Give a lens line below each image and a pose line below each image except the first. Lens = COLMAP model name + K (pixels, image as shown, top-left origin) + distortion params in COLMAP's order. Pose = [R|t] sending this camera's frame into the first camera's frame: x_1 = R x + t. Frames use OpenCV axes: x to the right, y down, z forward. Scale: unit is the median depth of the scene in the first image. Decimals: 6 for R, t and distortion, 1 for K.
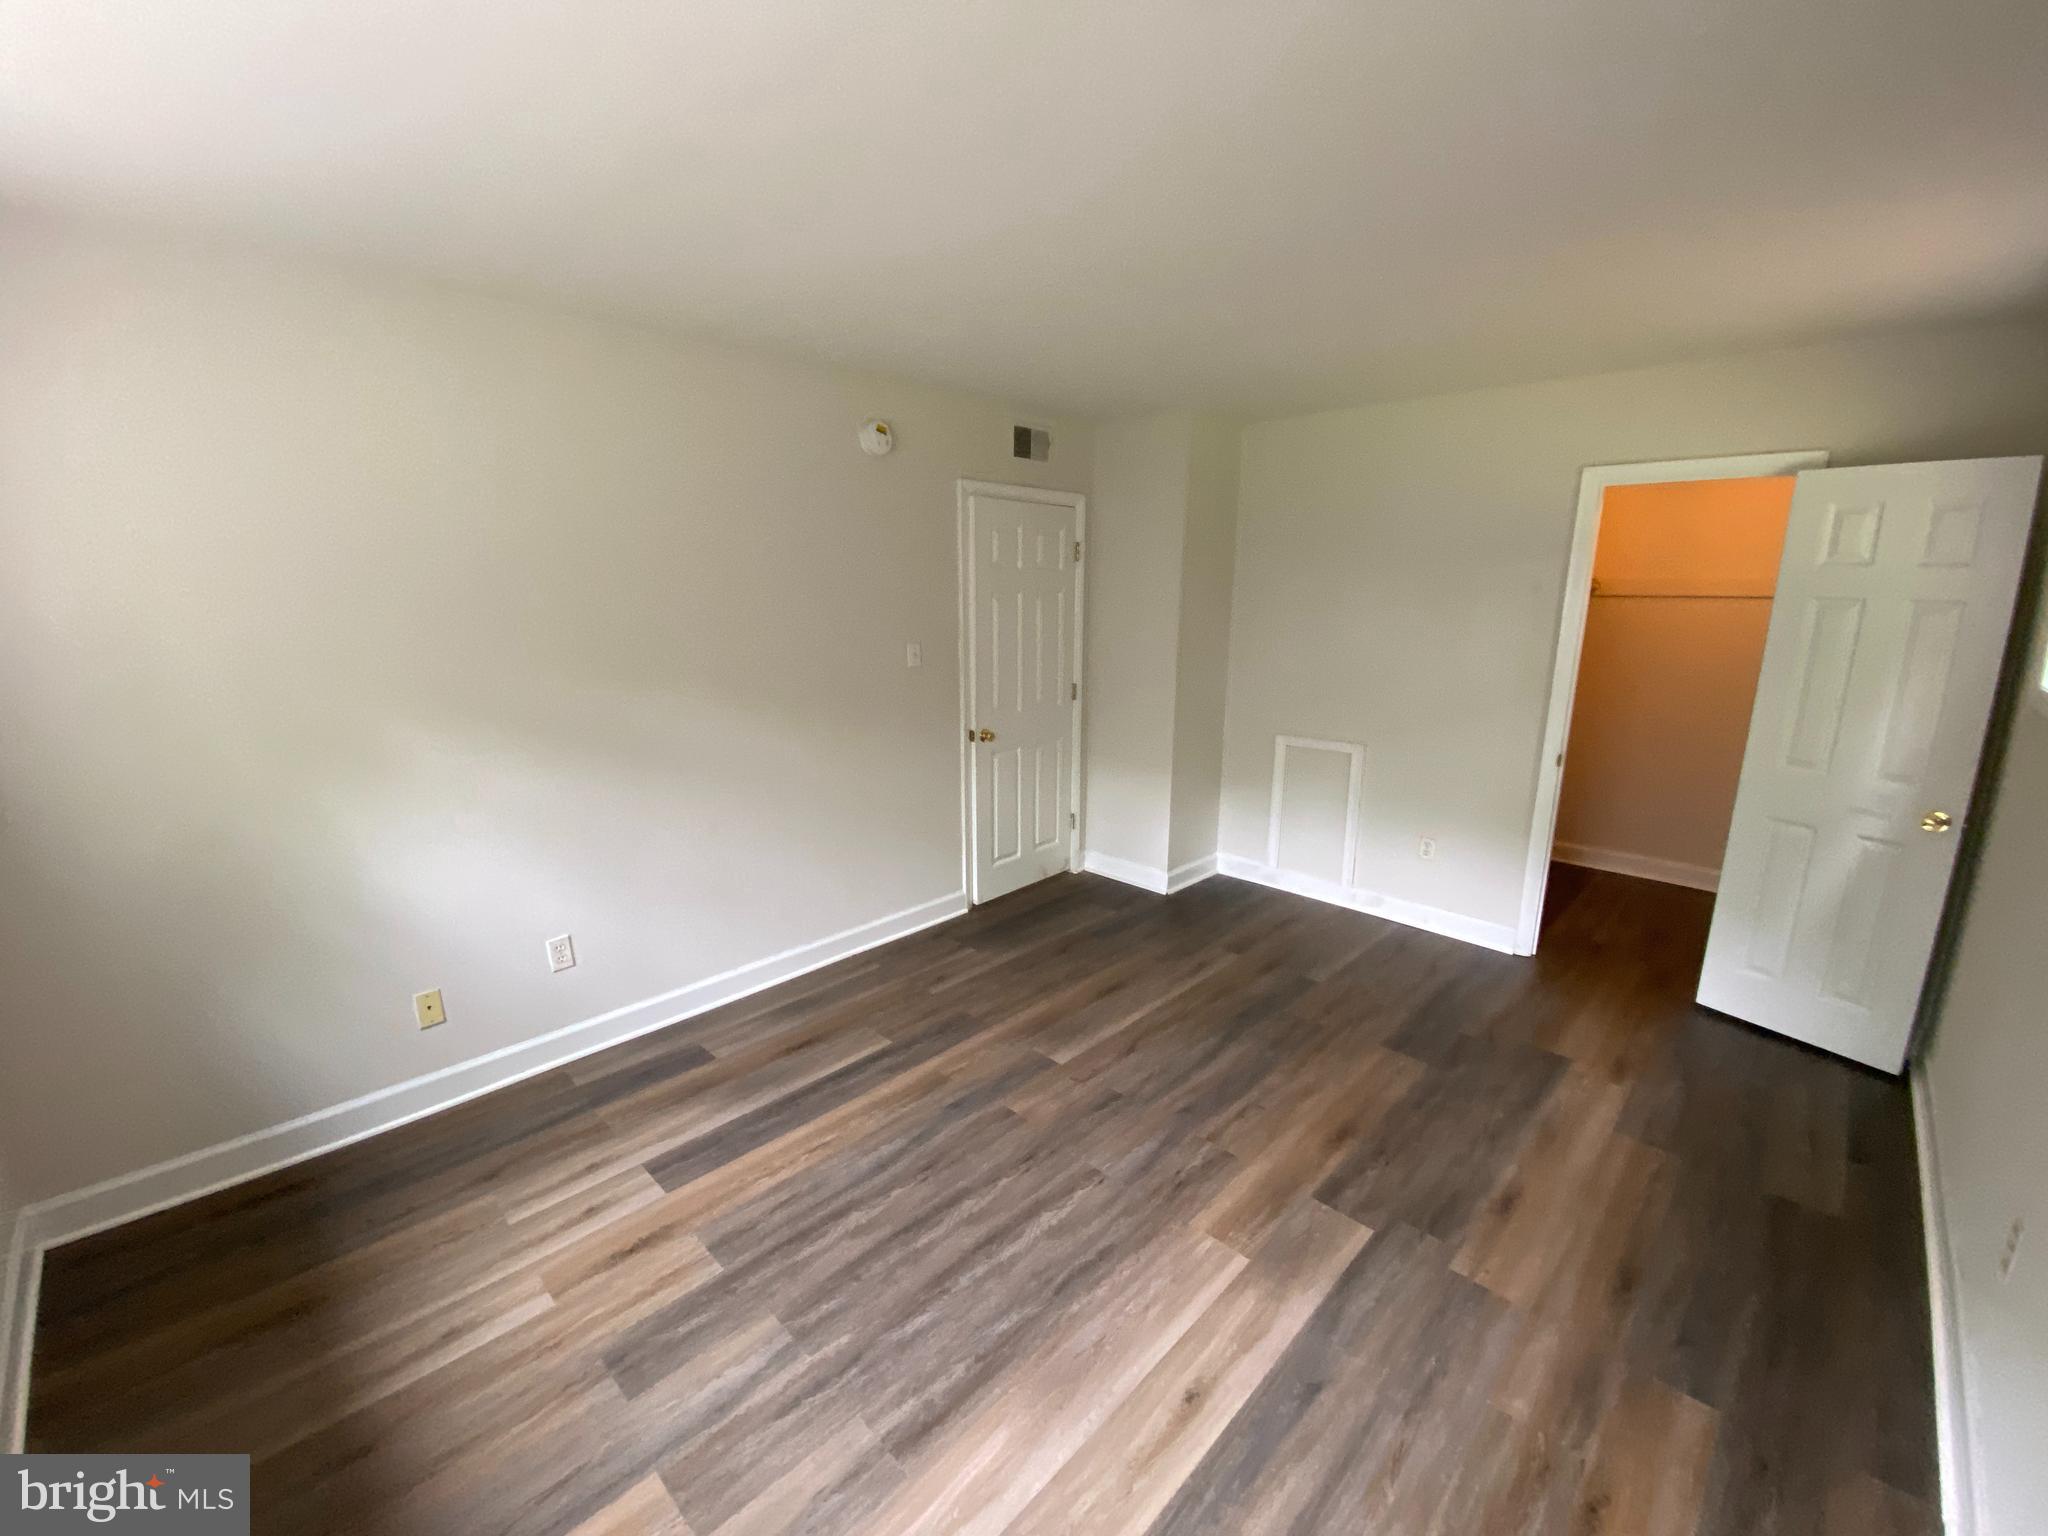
lens RADIAL K [[836.4, 0, 1023.5], [0, 836.4, 771.3], [0, 0, 1]] dist [0.038810, -0.027870]
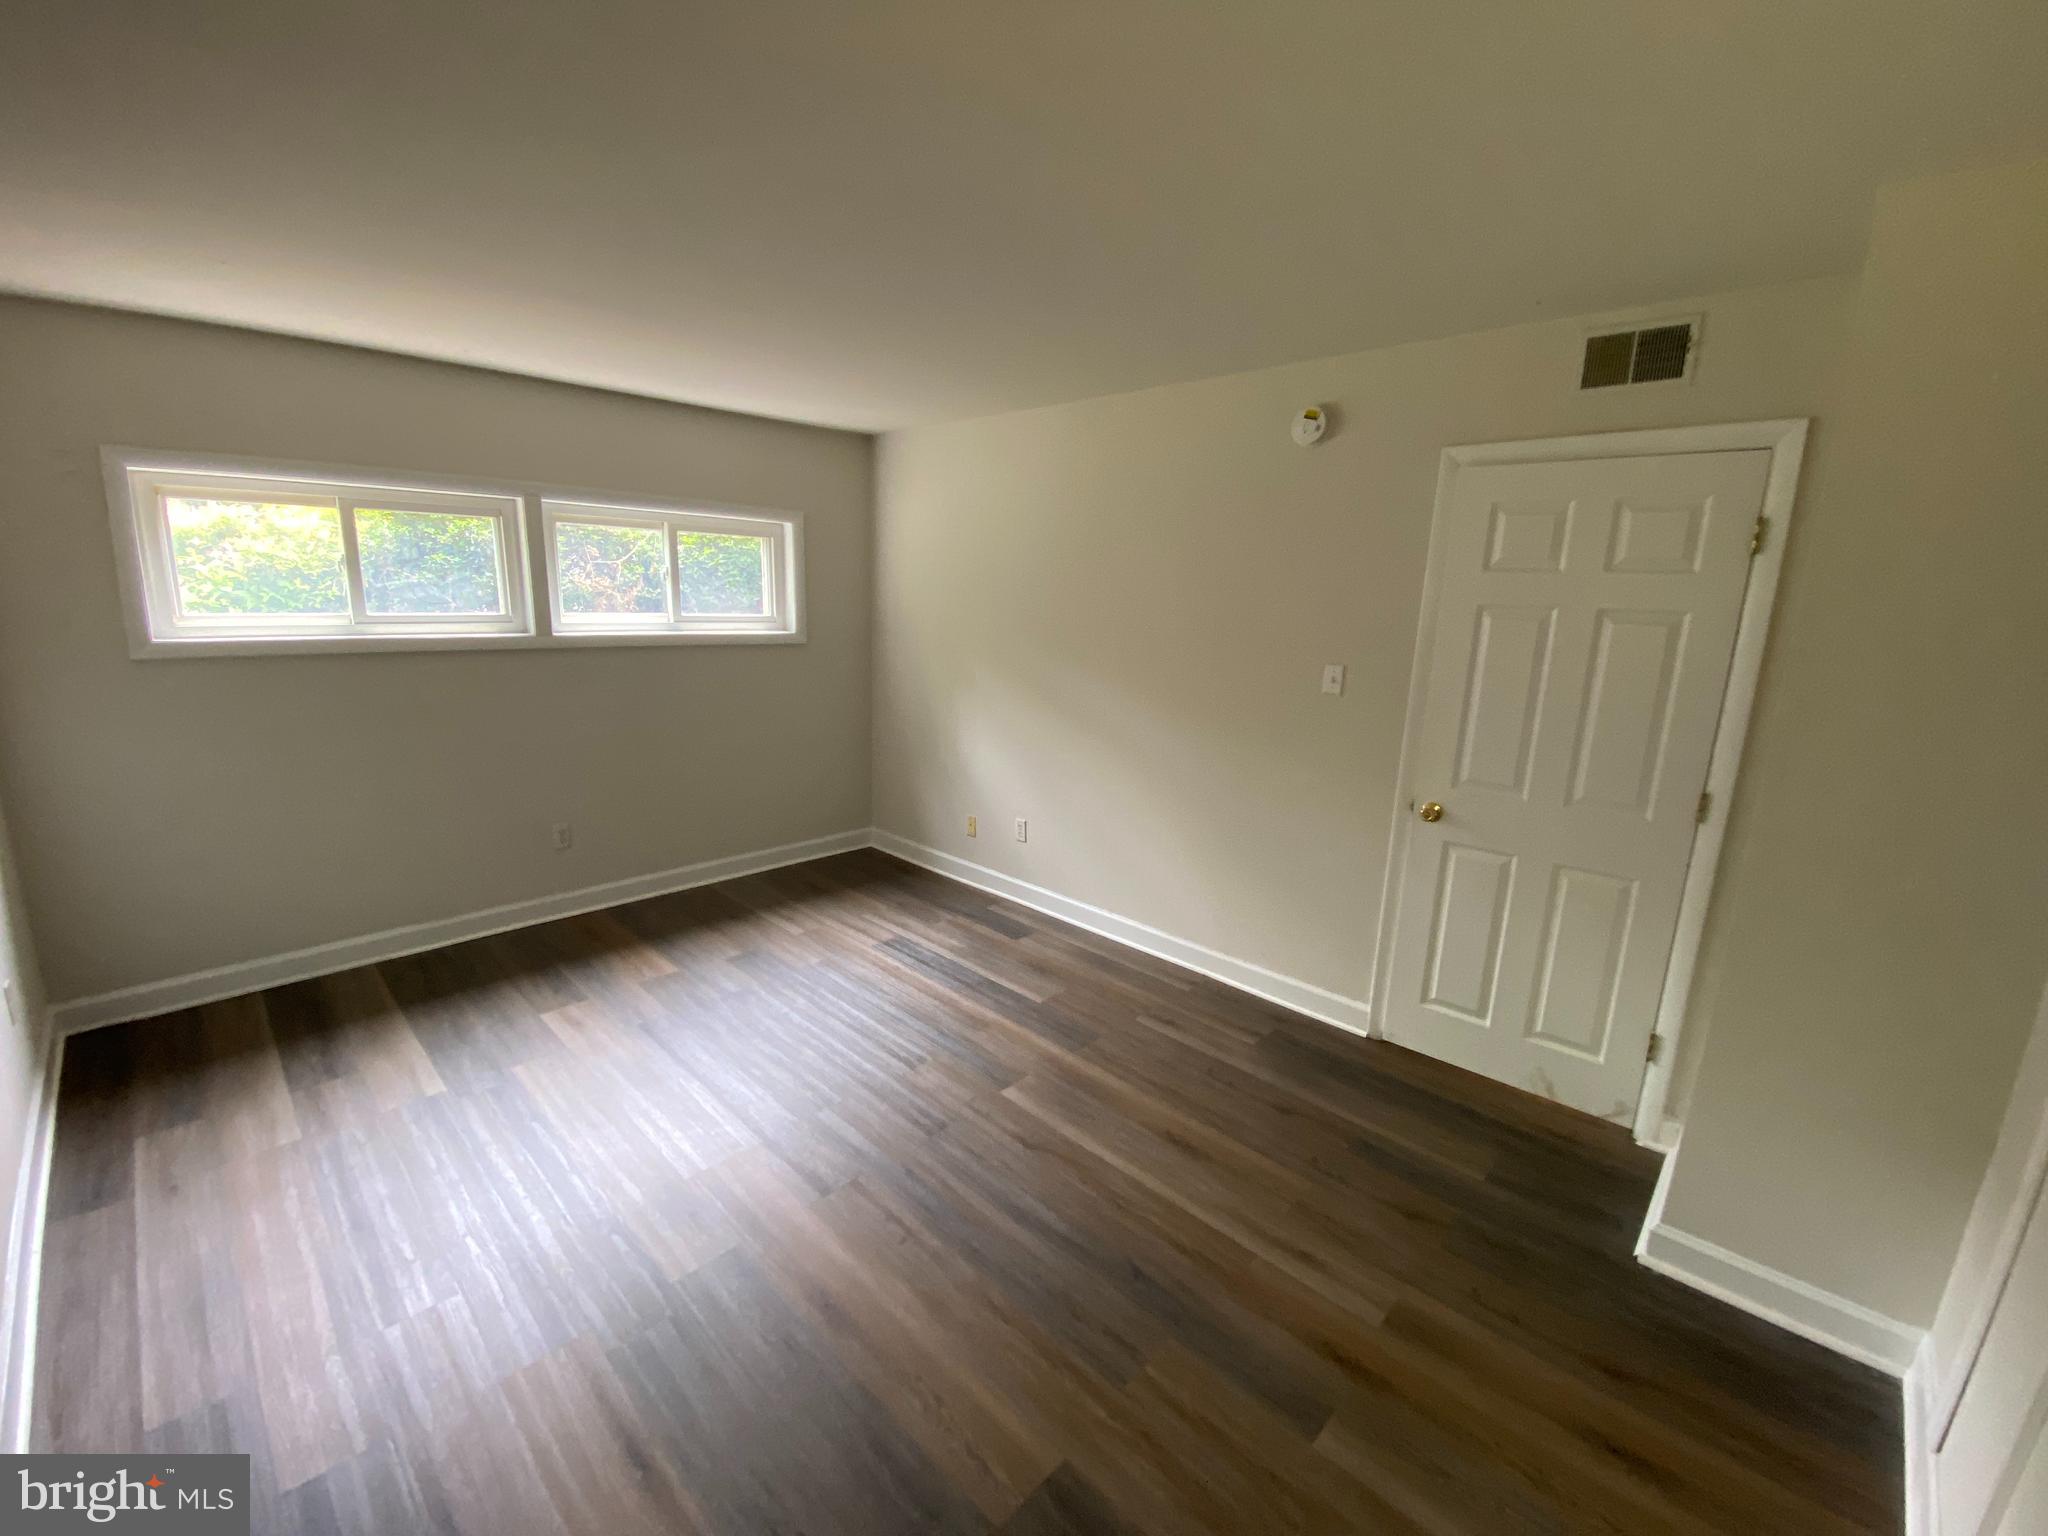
lens RADIAL K [[831.2, 0, 1024.0], [0, 831.2, 768.0], [0, 0, 1]] dist [0.050369, -0.034959]
pose [[-0.002157, 0.204034, -0.978961, 0.977479], [-0.248225, 0.948215, 0.198173, -0.206047], [0.968700, 0.243430, 0.048601, 0.982067]]
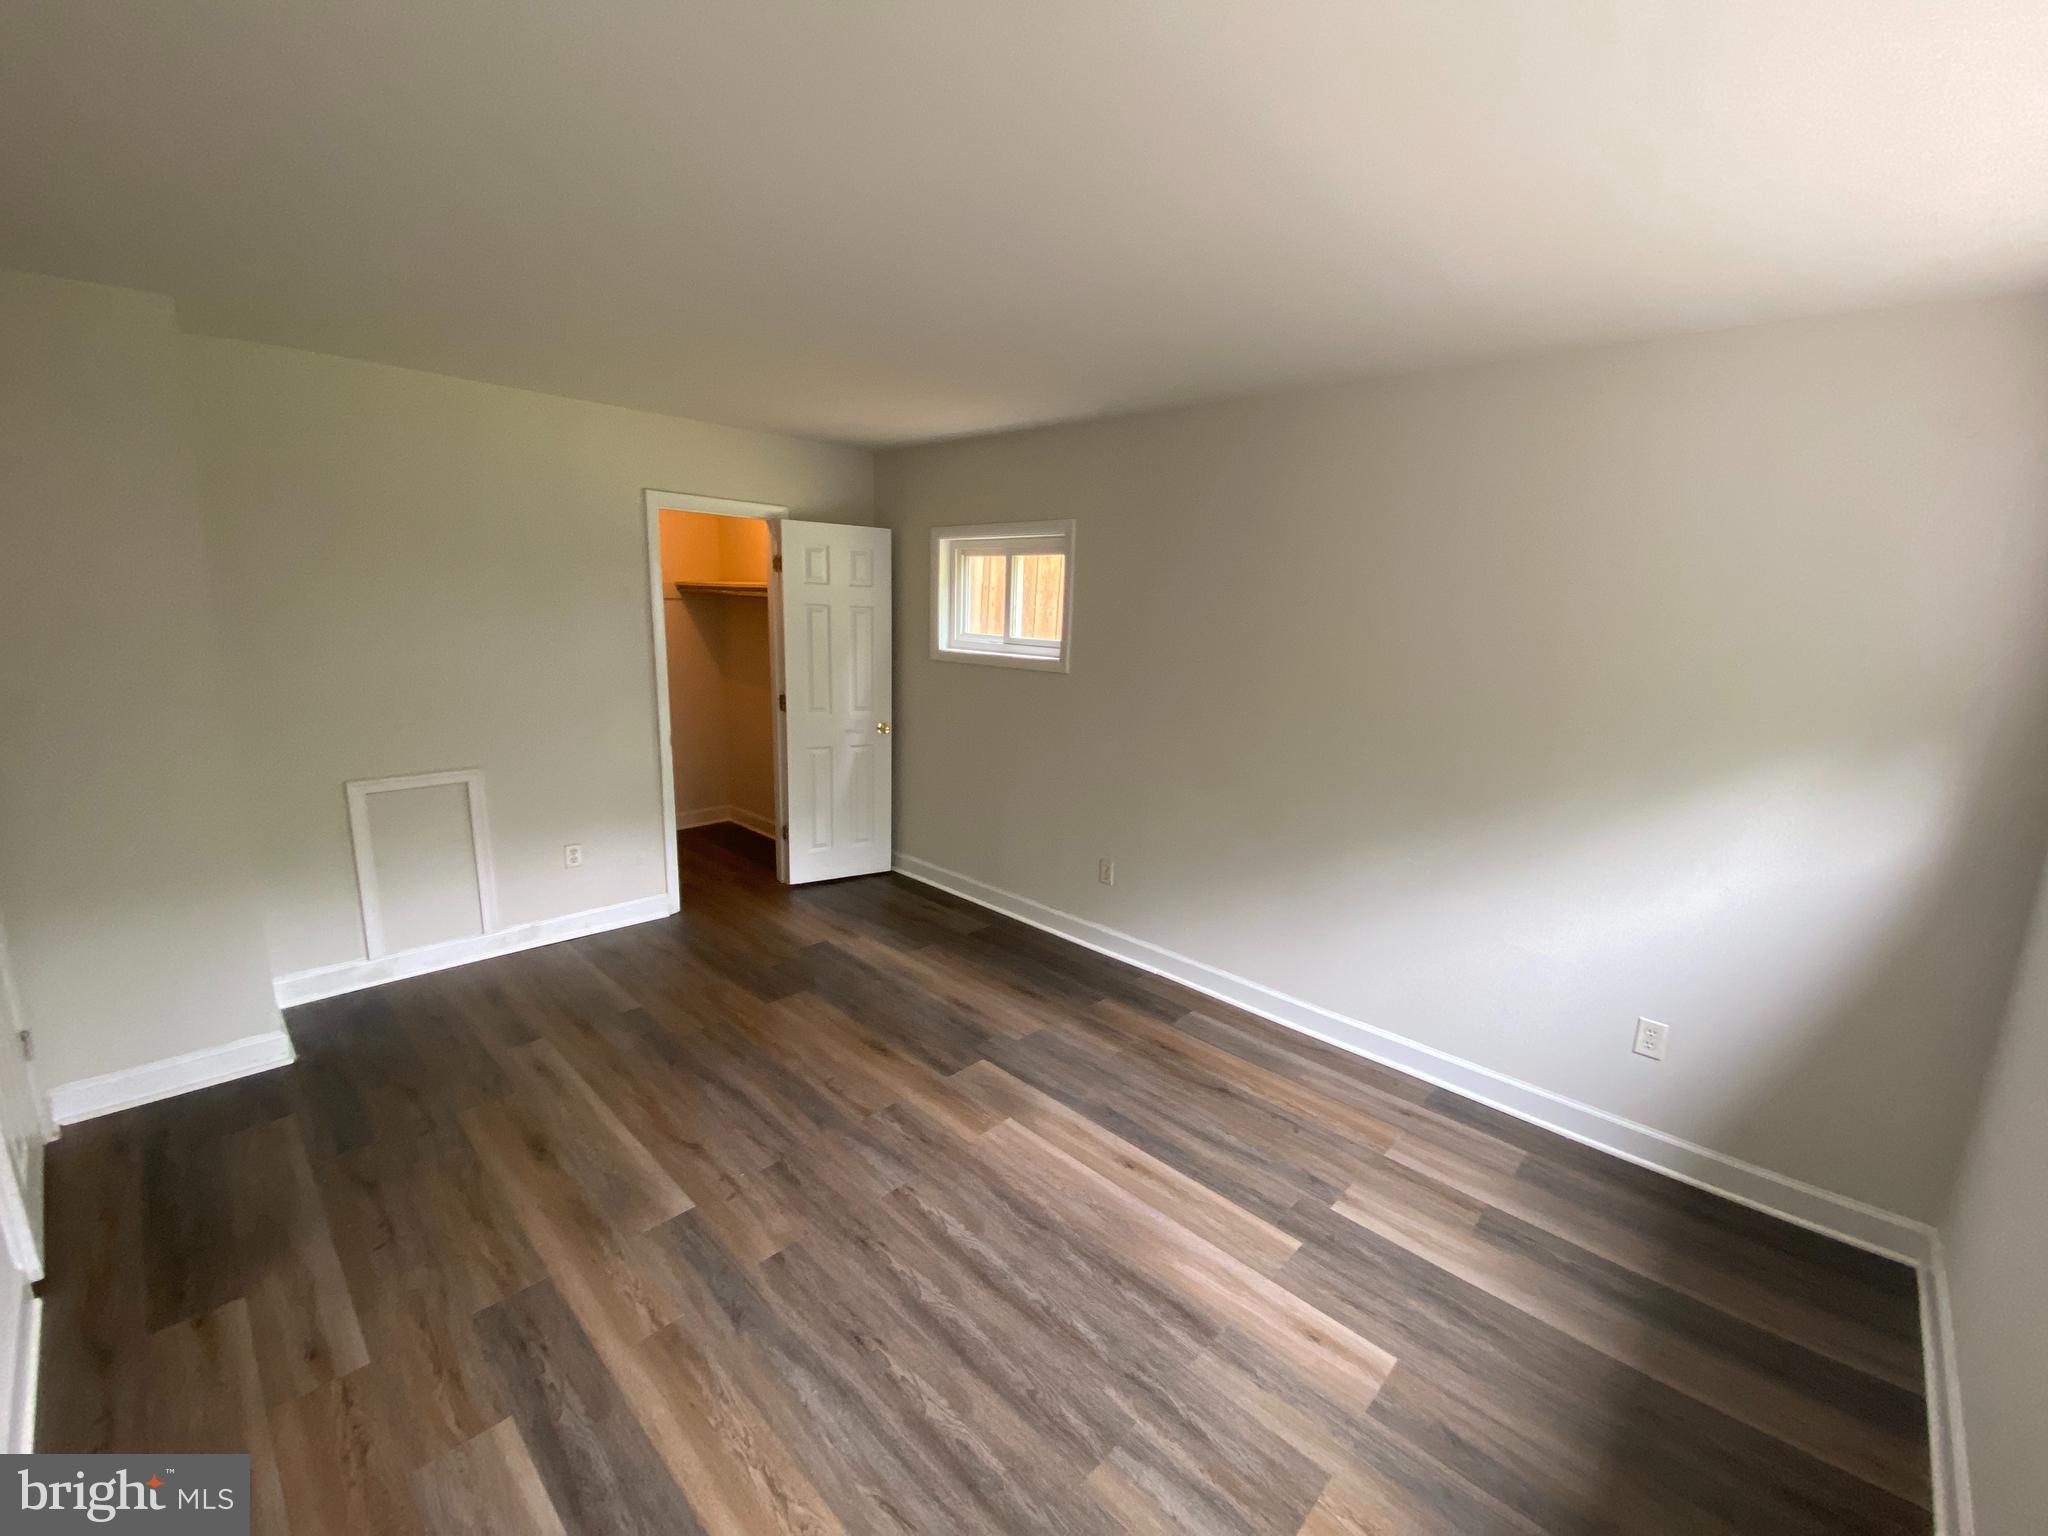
lens RADIAL K [[846.2, 0, 1024.0], [0, 846.2, 768.0], [0, 0, 1]] dist [0.070344, -0.044571]
pose [[-0.000569, -0.201305, 0.979528, -0.727423], [0.188407, 0.961965, 0.197805, -0.158651], [-0.982091, 0.184663, 0.037380, 0.654678]]
